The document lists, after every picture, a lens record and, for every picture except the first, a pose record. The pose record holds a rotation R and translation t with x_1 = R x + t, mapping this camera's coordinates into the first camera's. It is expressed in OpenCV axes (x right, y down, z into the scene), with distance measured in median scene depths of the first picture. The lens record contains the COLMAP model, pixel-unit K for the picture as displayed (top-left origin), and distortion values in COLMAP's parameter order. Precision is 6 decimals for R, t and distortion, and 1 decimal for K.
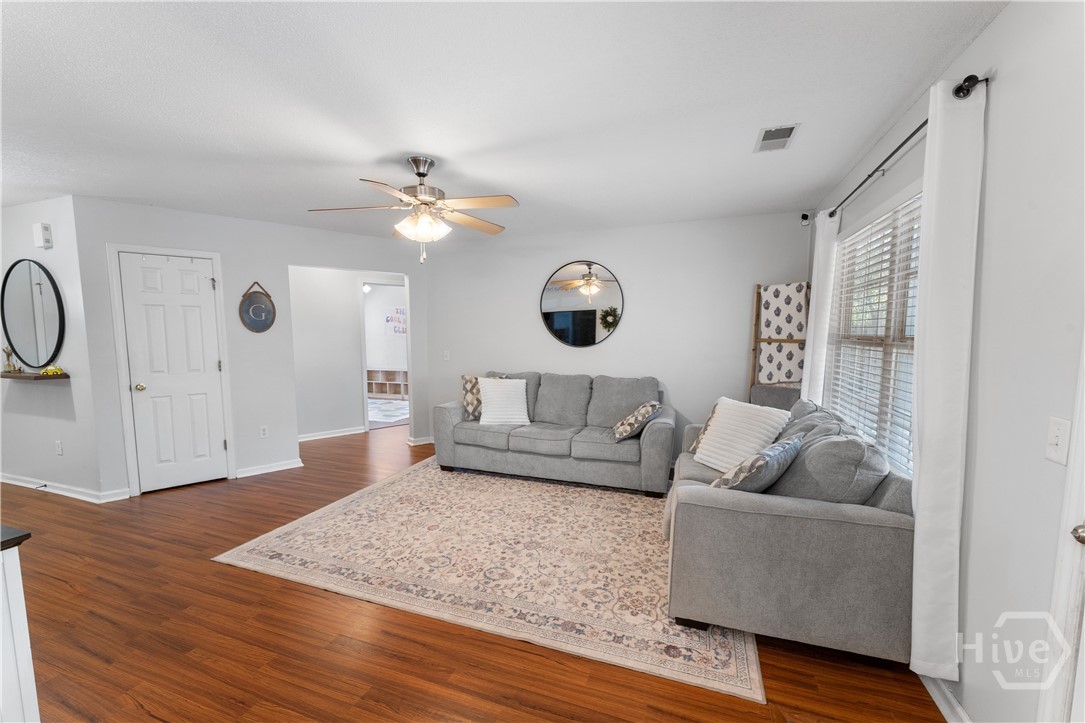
lens RADIAL K [[442.2, 0, 542.4], [0, 442.2, 368.9], [0, 0, 1]] dist [-0.000038, -0.000057]
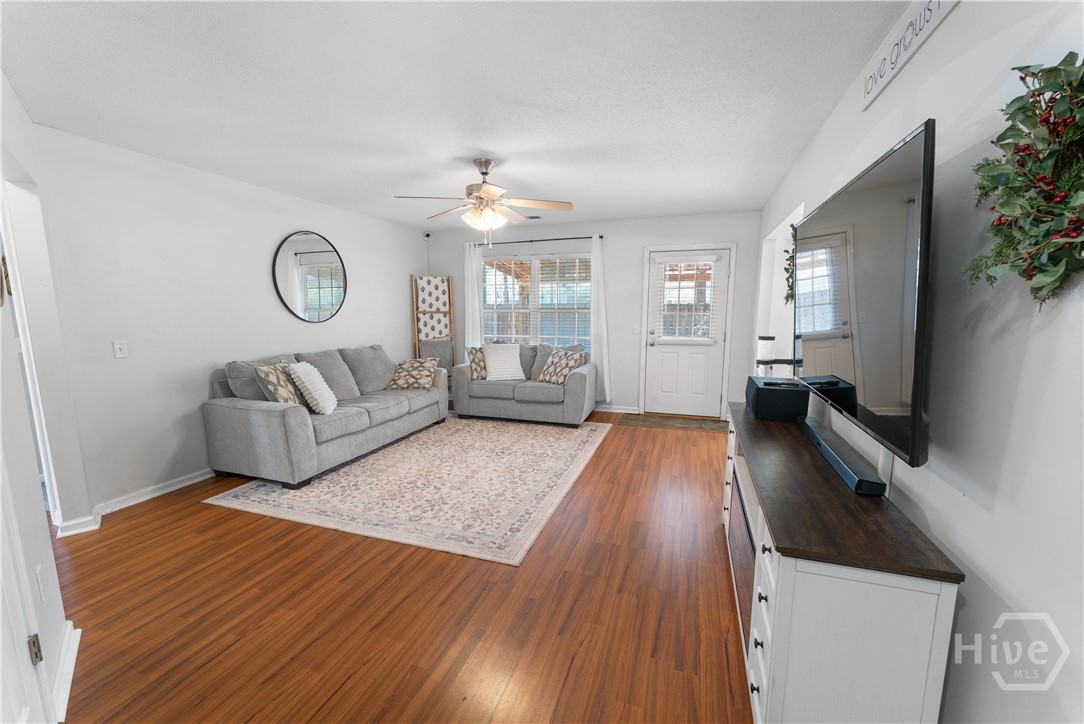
lens RADIAL K [[441.7, 0, 541.9], [0, 441.7, 369.4], [0, 0, 1]] dist [-0.000038, -0.000057]
pose [[-0.025323, -0.141143, 0.989665, -1.115216], [0.088293, 0.985798, 0.142851, -0.054417], [-0.995773, 0.090998, -0.012502, 0.659855]]
